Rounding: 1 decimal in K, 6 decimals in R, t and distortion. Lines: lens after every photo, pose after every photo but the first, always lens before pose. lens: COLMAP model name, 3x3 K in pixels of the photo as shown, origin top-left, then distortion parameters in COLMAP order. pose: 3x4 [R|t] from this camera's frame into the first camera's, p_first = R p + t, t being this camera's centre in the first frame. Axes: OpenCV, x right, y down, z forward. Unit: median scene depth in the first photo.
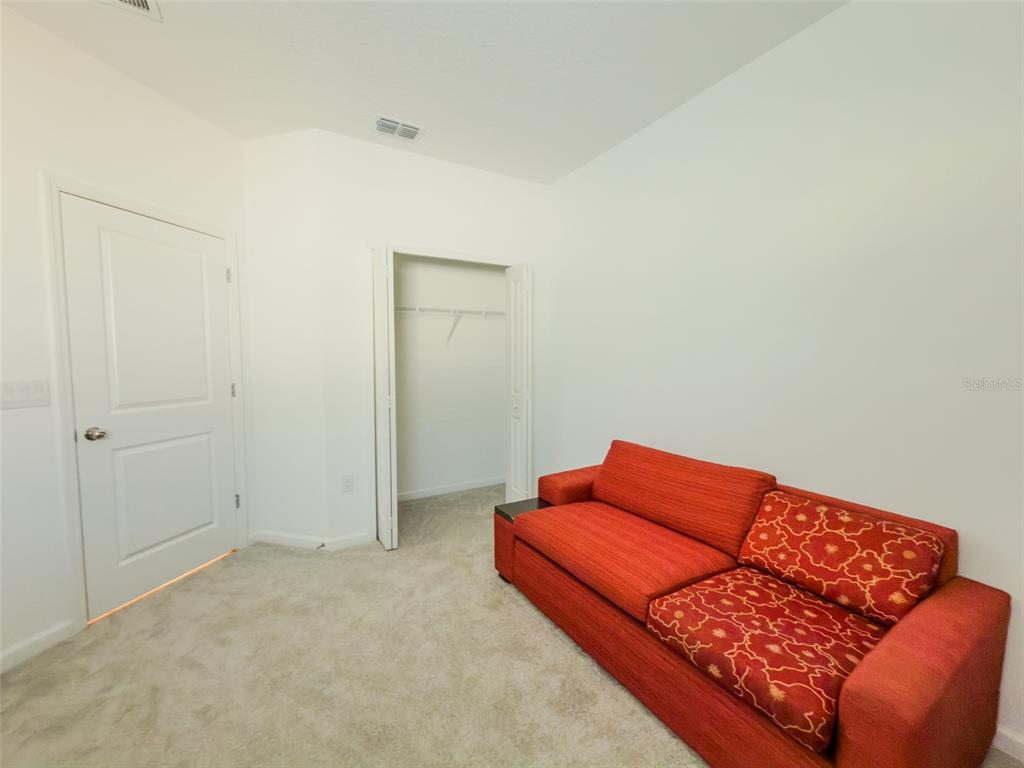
lens RADIAL K [[412.1, 0, 511.2], [0, 412.1, 381.1], [0, 0, 1]] dist [-0.002368, -0.000154]
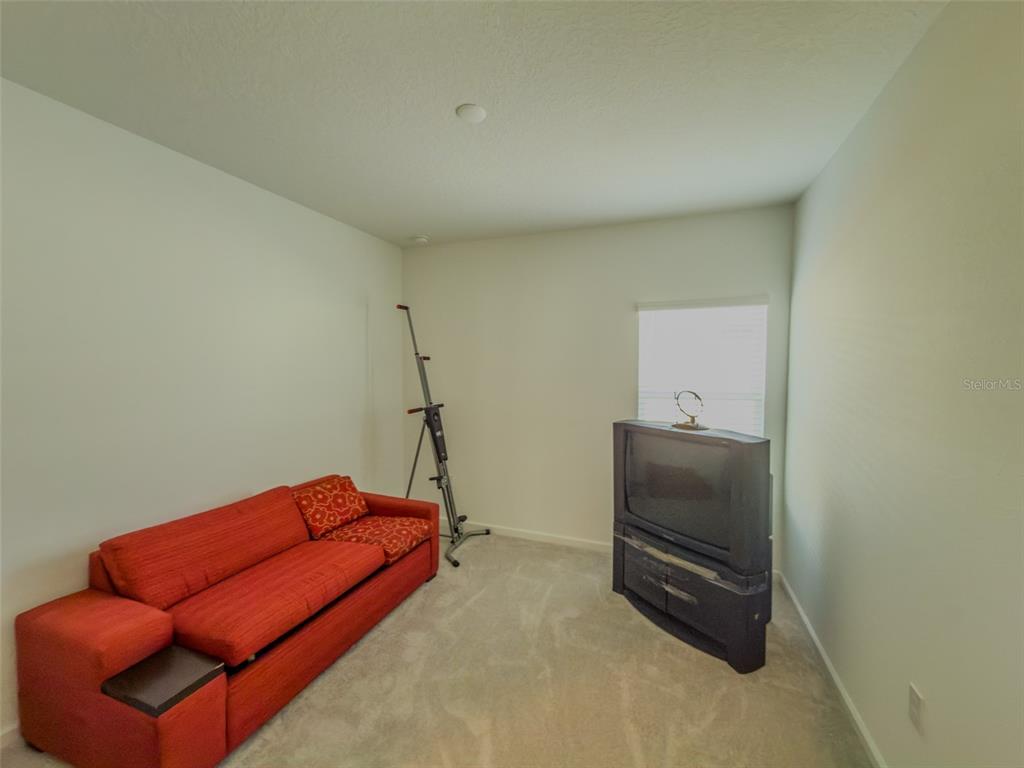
lens RADIAL K [[412.1, 0, 511.2], [0, 412.1, 381.1], [0, 0, 1]] dist [-0.002368, -0.000154]
pose [[-0.608587, 0.007059, 0.793456, -1.334452], [0.095680, 0.993317, 0.064550, -0.215521], [-0.787698, 0.115202, -0.605195, 1.542495]]
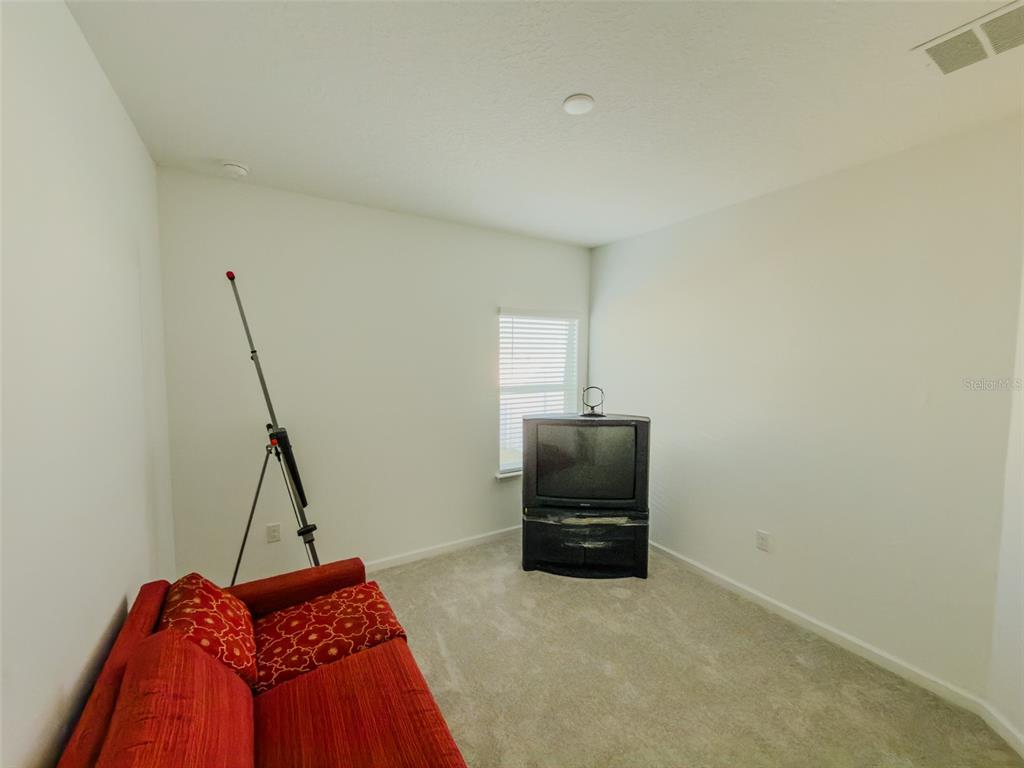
lens RADIAL K [[412.1, 0, 511.2], [0, 412.1, 381.1], [0, 0, 1]] dist [-0.002368, -0.000154]
pose [[-0.999593, 0.028357, -0.003073, 0.008520], [0.027542, 0.987611, 0.154484, -0.374698], [0.007415, 0.154337, -0.987990, 2.084093]]
